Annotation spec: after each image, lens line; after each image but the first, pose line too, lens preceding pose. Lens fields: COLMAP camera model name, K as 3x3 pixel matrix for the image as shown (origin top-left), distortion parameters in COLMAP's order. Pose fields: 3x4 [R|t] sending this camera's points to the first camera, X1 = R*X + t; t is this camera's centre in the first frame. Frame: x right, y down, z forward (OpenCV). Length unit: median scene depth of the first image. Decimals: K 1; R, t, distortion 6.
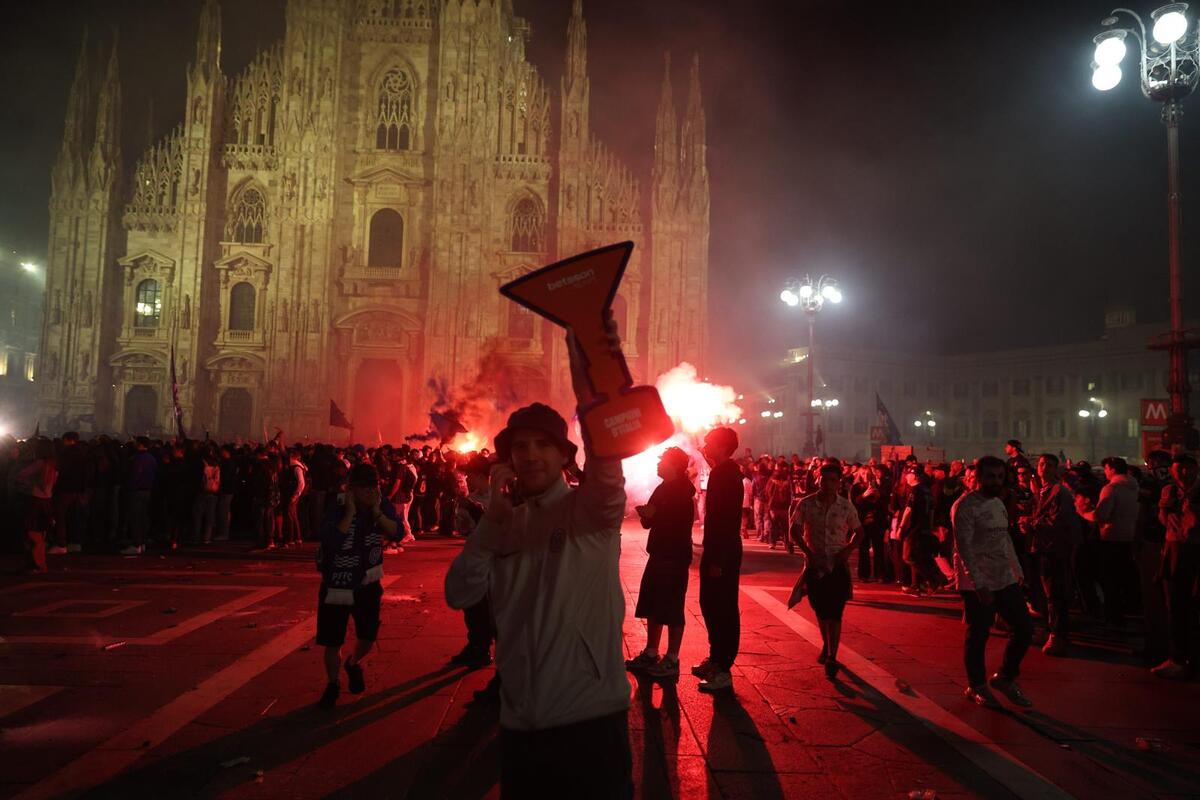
lens RADIAL K [[803.0, 0, 600.8], [0, 803.0, 399.7], [0, 0, 1]] dist [-0.017145, -0.000235]
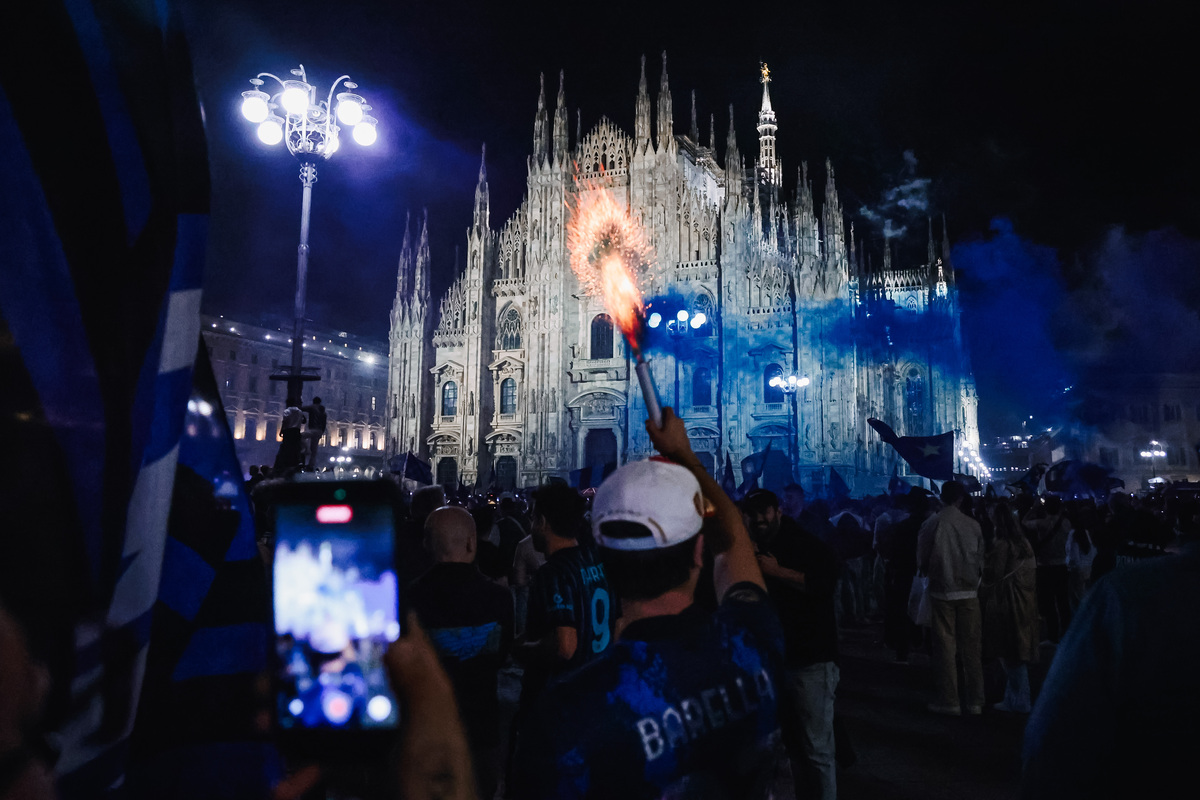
lens RADIAL K [[907.6, 0, 674.1], [0, 907.6, 356.1], [0, 0, 1]] dist [-0.016998, -0.002543]
pose [[0.928667, -0.086625, -0.360658, 0.384048], [0.053363, 0.993433, -0.101205, -0.011911], [0.367057, 0.074740, 0.927191, -0.343292]]
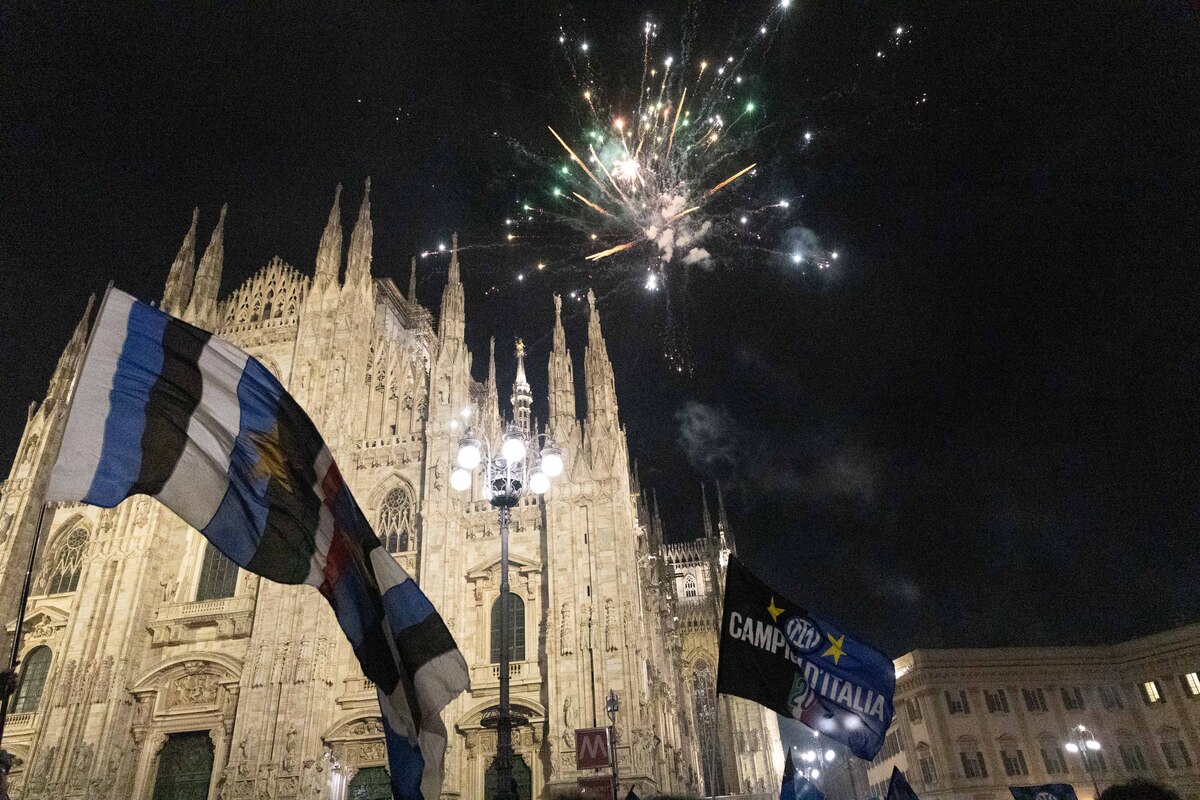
lens RADIAL K [[796.7, 0, 600.0], [0, 796.7, 396.2], [0, 0, 1]] dist [0.005654, 0.001626]
pose [[0.975360, -0.175356, -0.133878, 0.227965], [0.099933, 0.892164, -0.440519, 0.032454], [0.196689, 0.416286, 0.887705, 0.321389]]
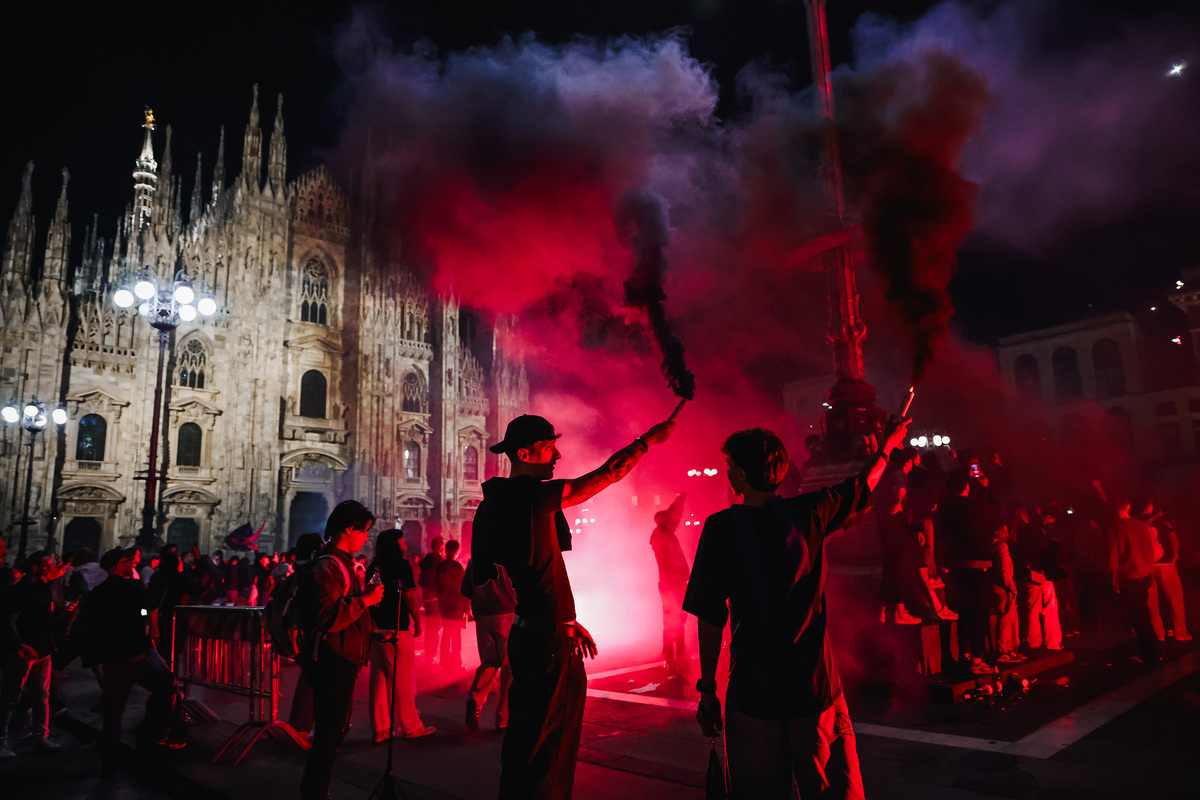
lens RADIAL K [[796.7, 0, 591.3], [0, 796.7, 406.4], [0, 0, 1]] dist [0.005654, 0.001626]
pose [[0.760811, 0.073855, 0.644758, -0.745552], [0.007556, 0.992428, -0.122595, -0.028595], [-0.648930, 0.098143, 0.754492, -0.207013]]
